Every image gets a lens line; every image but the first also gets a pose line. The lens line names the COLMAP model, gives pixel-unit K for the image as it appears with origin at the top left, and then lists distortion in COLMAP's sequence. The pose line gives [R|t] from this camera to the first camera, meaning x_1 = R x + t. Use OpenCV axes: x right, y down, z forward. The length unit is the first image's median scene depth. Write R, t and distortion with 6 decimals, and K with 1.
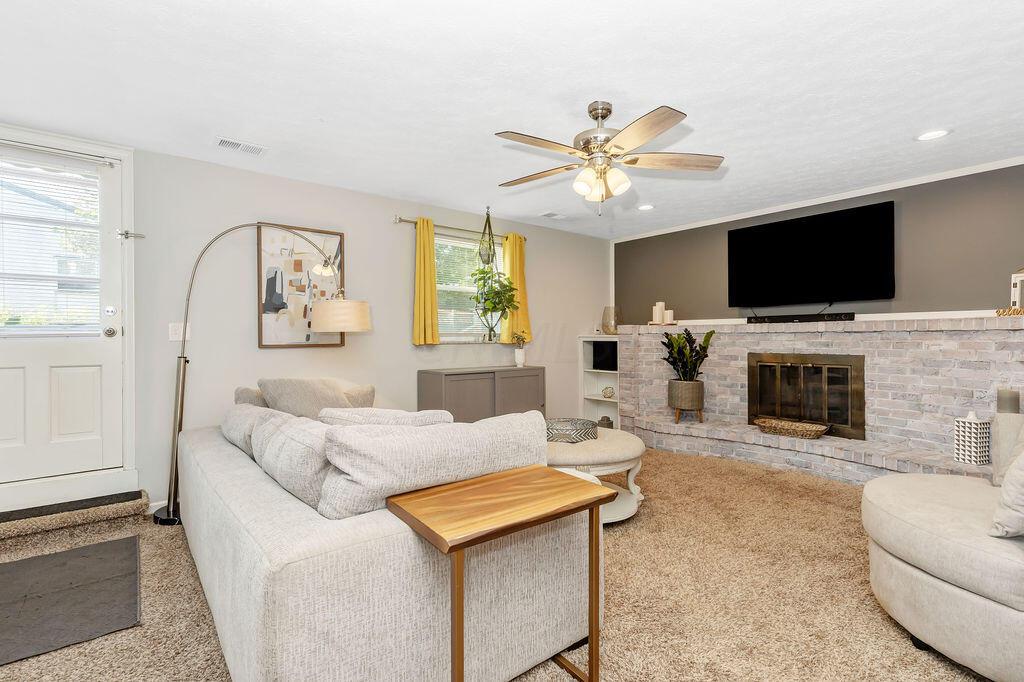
lens RADIAL K [[476.9, 0, 506.0], [0, 476.9, 329.6], [0, 0, 1]] dist [0.000412, -0.000019]
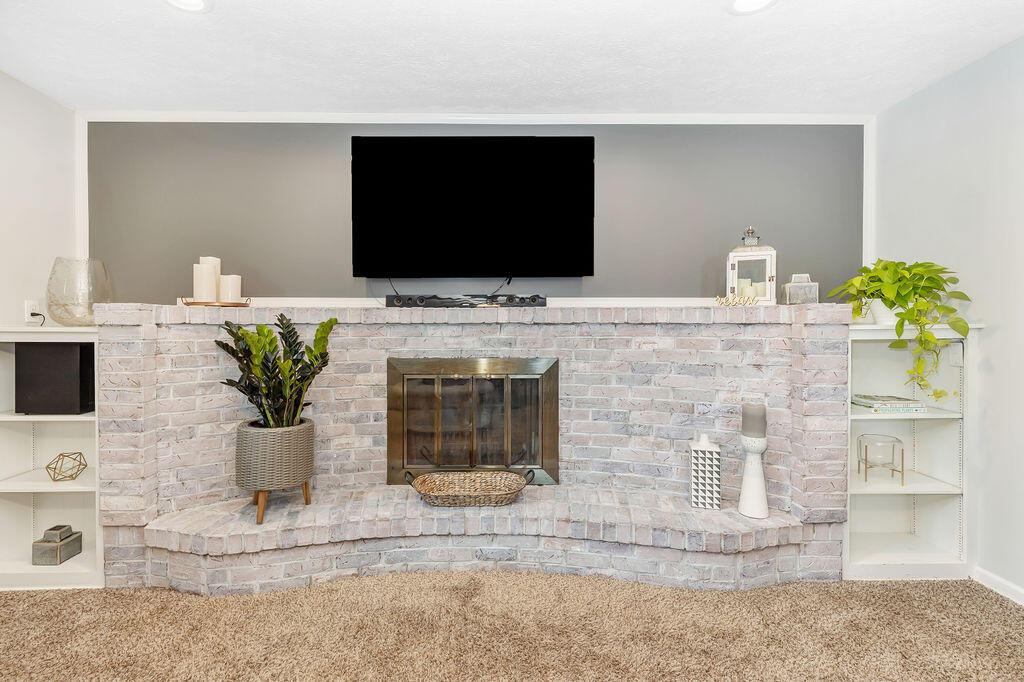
lens RADIAL K [[476.9, 0, 506.0], [0, 476.9, 329.6], [0, 0, 1]] dist [0.000412, -0.000019]
pose [[0.606760, -0.009580, 0.794828, 0.142809], [-0.015376, 0.999599, 0.023786, -0.001574], [-0.794737, -0.026654, 0.606369, 0.547487]]
